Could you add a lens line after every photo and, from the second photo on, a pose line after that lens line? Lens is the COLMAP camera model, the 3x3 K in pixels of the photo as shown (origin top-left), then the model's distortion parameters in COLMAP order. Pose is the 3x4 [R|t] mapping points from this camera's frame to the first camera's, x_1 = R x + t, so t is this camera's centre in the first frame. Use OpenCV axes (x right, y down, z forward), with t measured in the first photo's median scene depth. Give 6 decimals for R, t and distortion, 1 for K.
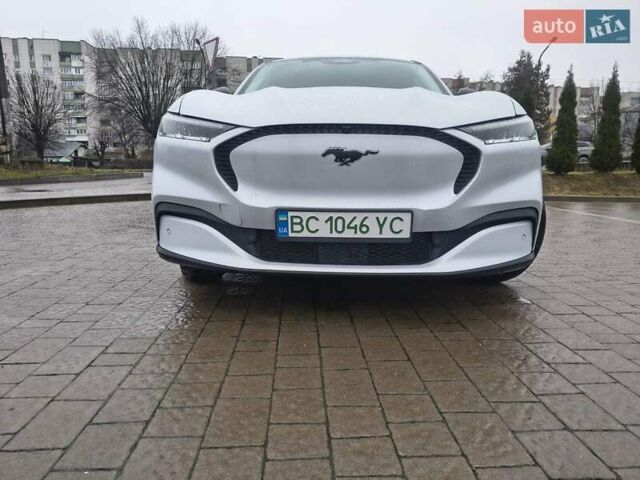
lens RADIAL K [[427.1, 0, 309.3], [0, 427.1, 230.3], [0, 0, 1]] dist [0.032220, -0.025462]
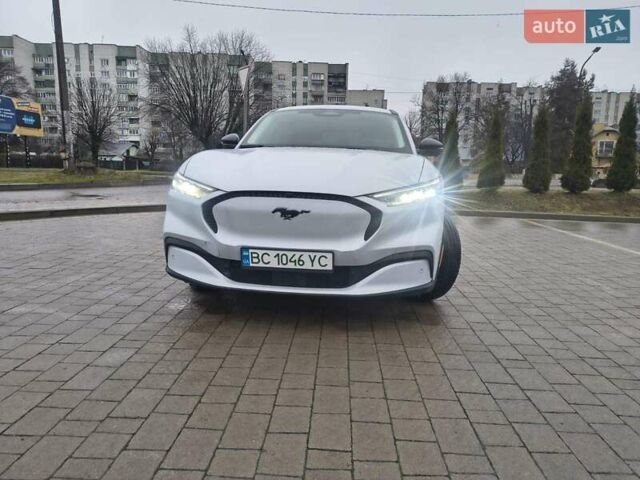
lens RADIAL K [[427.1, 0, 319.9], [0, 427.1, 227.0], [0, 0, 1]] dist [0.032220, -0.025462]
pose [[0.996829, 0.031392, -0.073122, 0.292020], [-0.032127, 0.999444, -0.008910, -0.112787], [0.072802, 0.011231, 0.997283, -0.435878]]
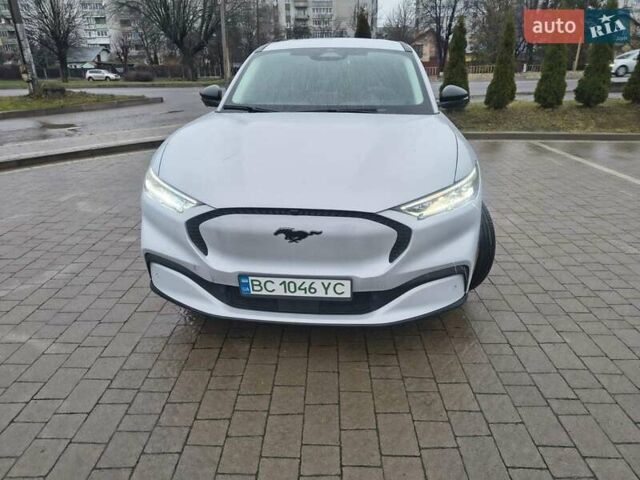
lens RADIAL K [[427.1, 0, 314.1], [0, 427.1, 226.9], [0, 0, 1]] dist [0.032220, -0.025462]
pose [[0.998200, 0.009888, -0.059159, 0.200646], [0.002969, 0.976962, 0.213391, -0.429163], [0.059906, -0.213182, 0.975174, -0.129040]]
